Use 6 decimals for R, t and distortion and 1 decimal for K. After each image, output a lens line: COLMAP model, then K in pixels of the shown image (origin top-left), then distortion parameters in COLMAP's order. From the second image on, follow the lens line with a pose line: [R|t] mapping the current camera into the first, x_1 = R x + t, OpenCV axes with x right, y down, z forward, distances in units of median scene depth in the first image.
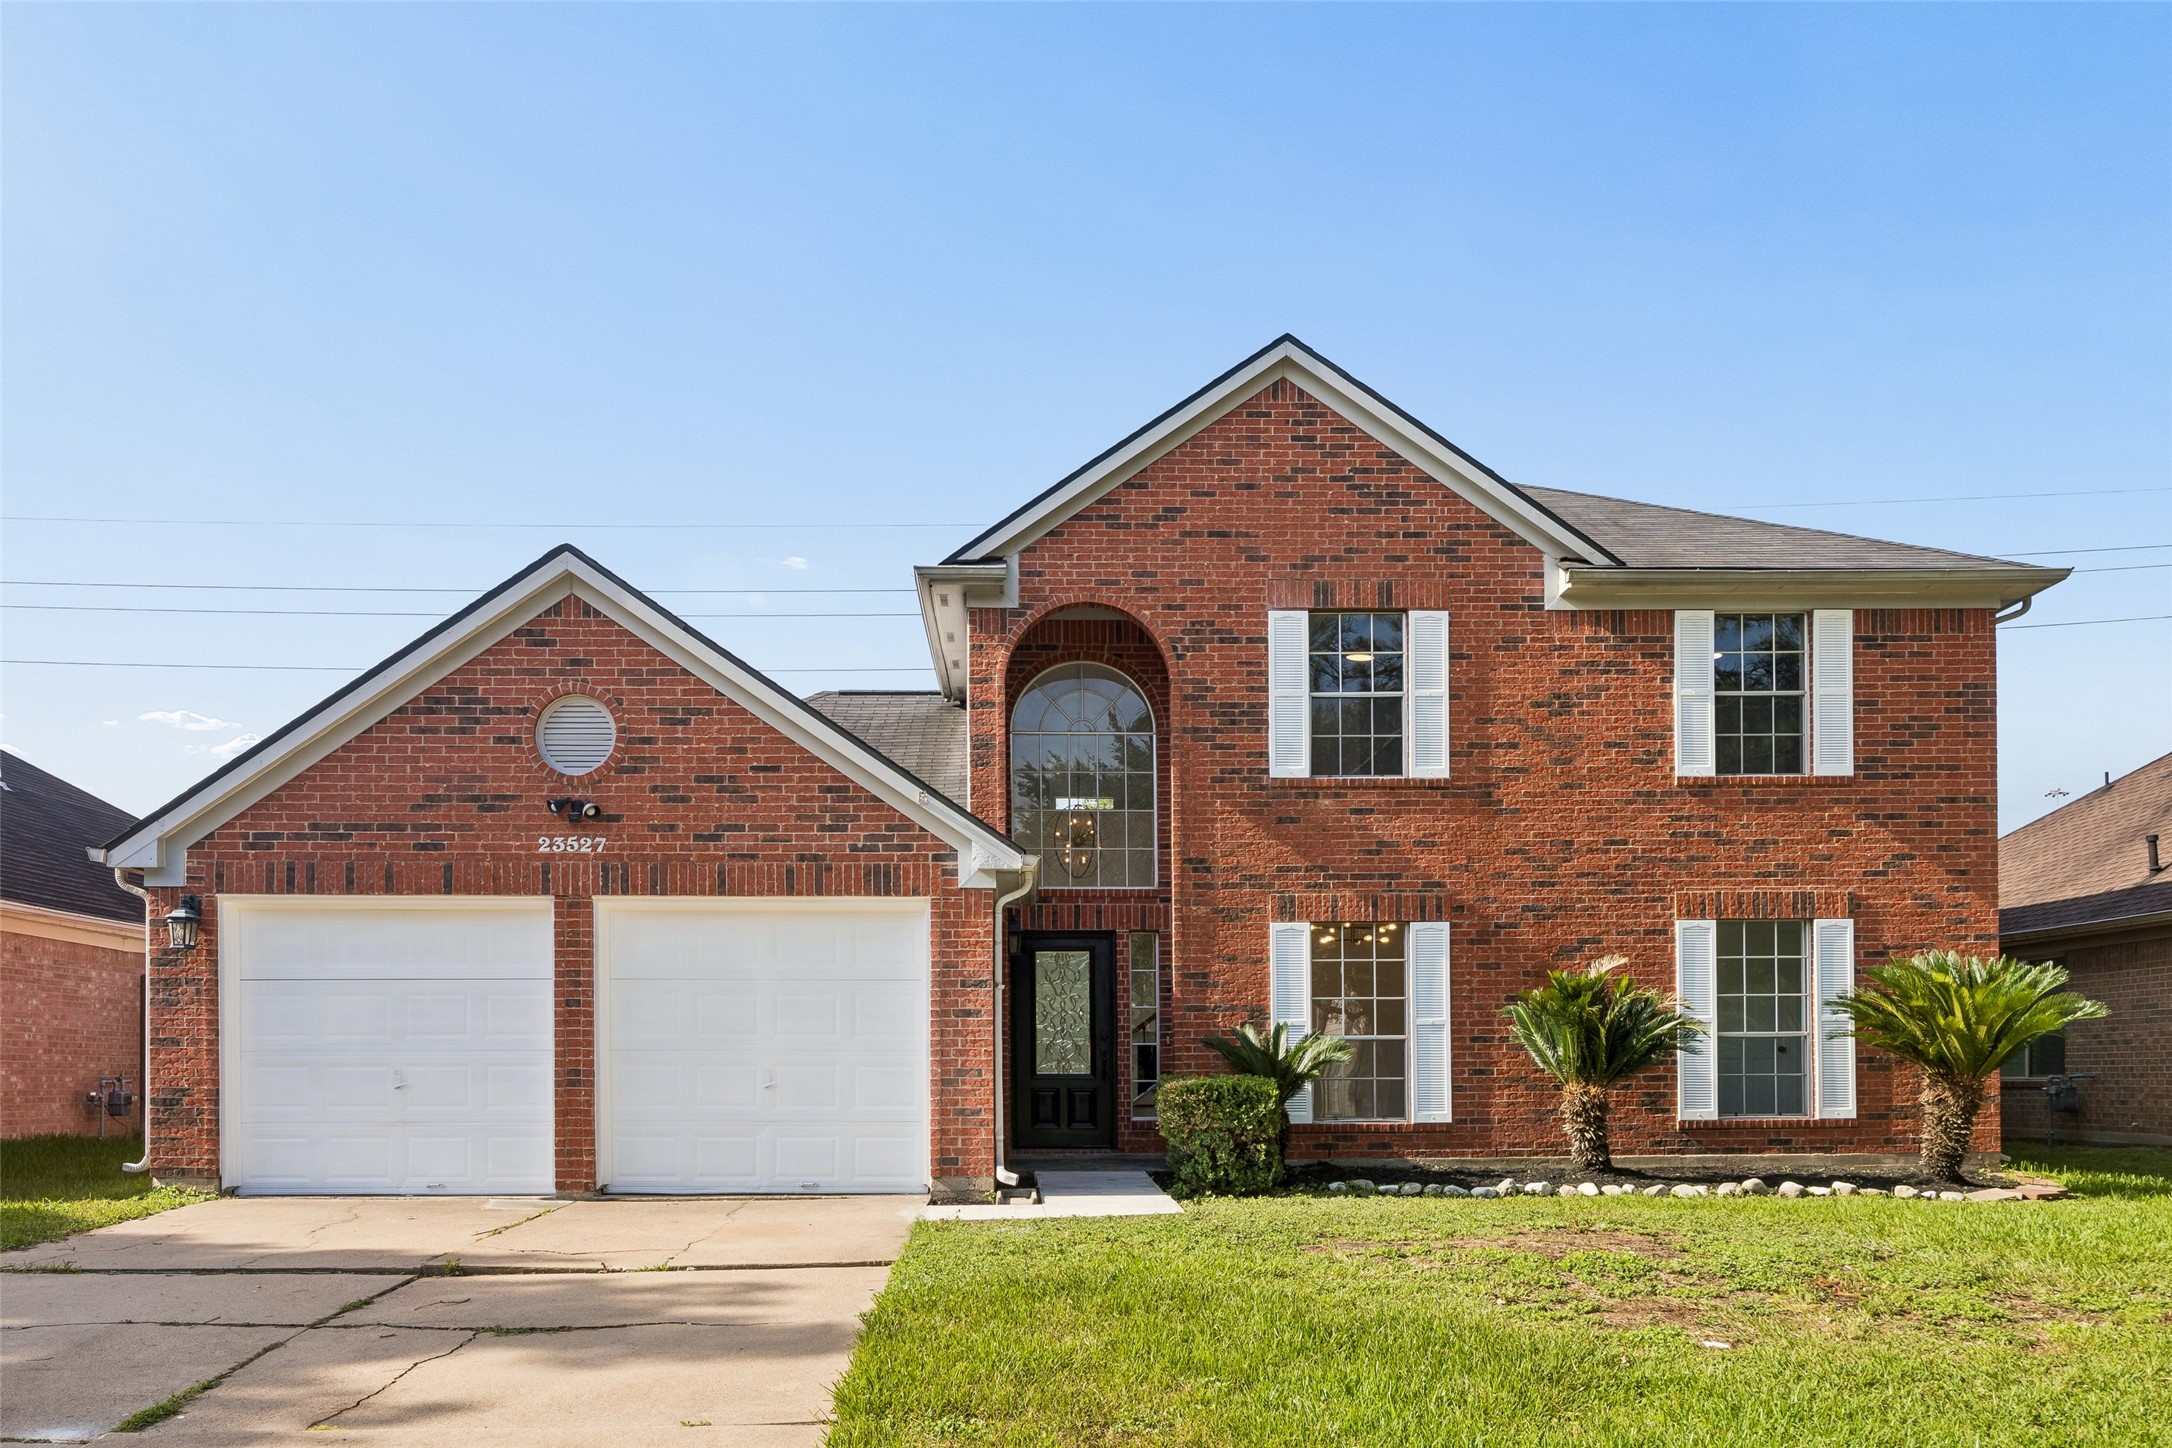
lens RADIAL K [[1743.4, 0, 1085.9], [0, 1743.4, 733.8], [0, 0, 1]] dist [-0.011486, -0.001237]
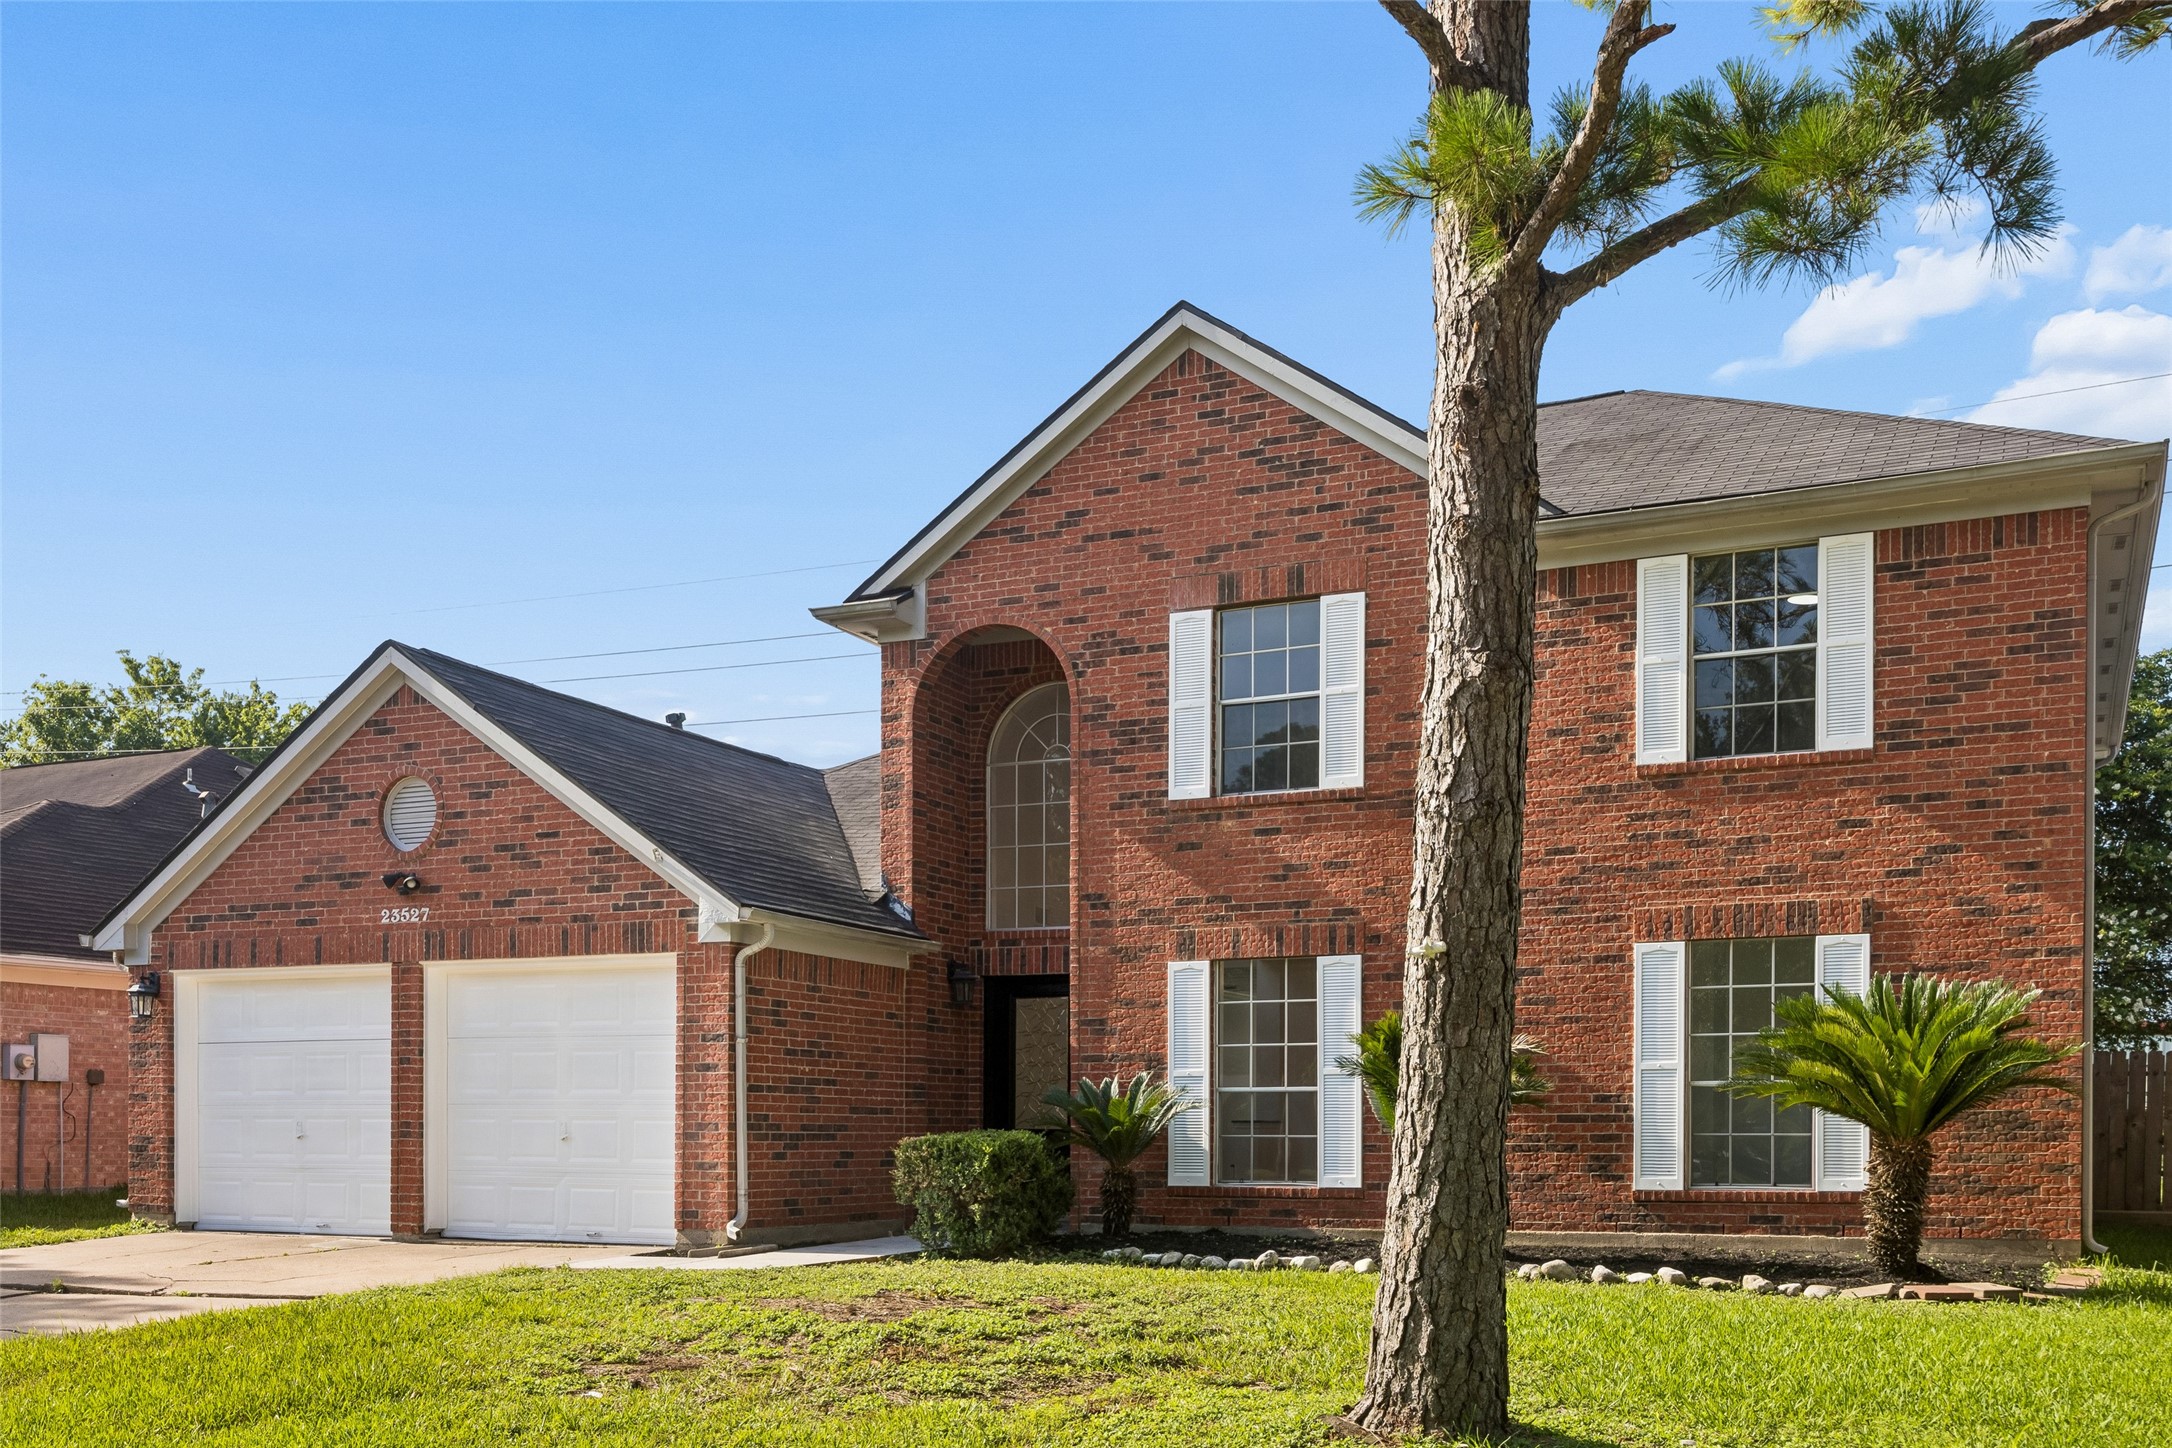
lens RADIAL K [[2075.7, 0, 1085.8], [0, 2075.7, 715.5], [0, 0, 1]] dist [-0.015979, 0.000000]
pose [[0.894821, -0.082437, -0.438747, 0.550037], [0.080875, 0.996475, -0.022285, 0.002091], [0.439038, -0.015542, 0.898334, 0.021268]]
